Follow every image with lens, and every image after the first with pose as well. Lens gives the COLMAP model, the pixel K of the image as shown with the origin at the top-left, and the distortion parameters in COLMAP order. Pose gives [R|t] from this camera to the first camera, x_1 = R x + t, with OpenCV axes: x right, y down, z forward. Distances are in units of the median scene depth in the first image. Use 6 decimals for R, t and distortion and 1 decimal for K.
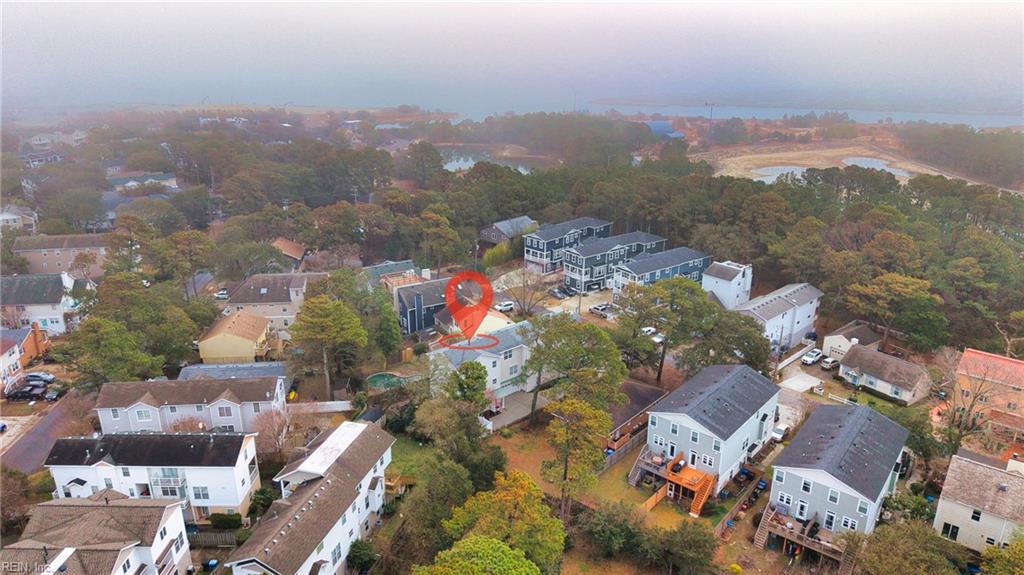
lens RADIAL K [[653.6, 0, 510.4], [0, 653.6, 279.2], [0, 0, 1]] dist [0.069844, 0.000311]
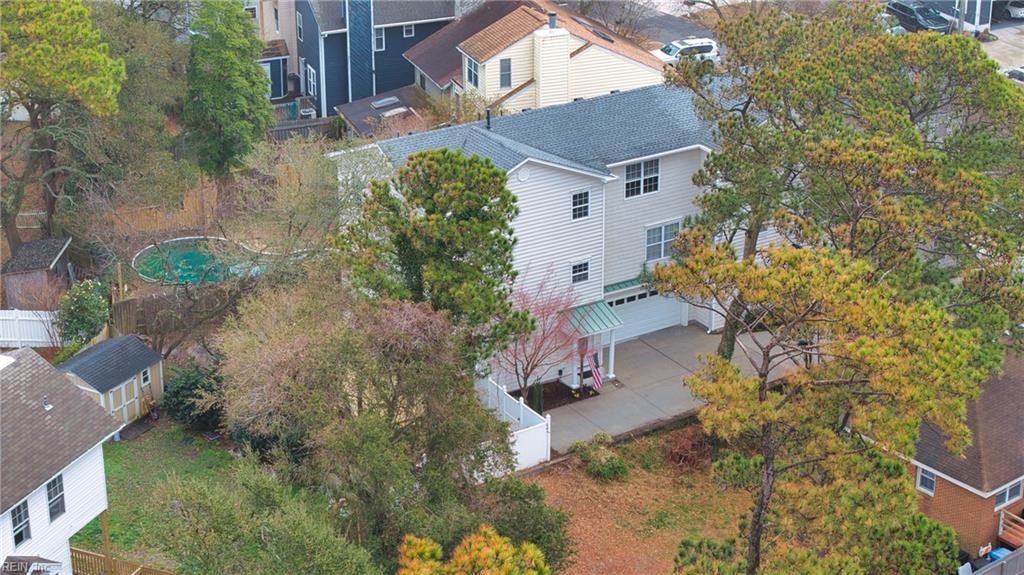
lens RADIAL K [[1992.6, 0, 511.9], [0, 1992.6, 287.3], [0, 0, 1]] dist [-0.147296, 0.000000]
pose [[0.988276, 0.057742, -0.141339, 0.062787], [-0.044552, 0.994502, 0.094772, 0.091169], [0.146034, -0.087364, 0.985414, 0.225773]]
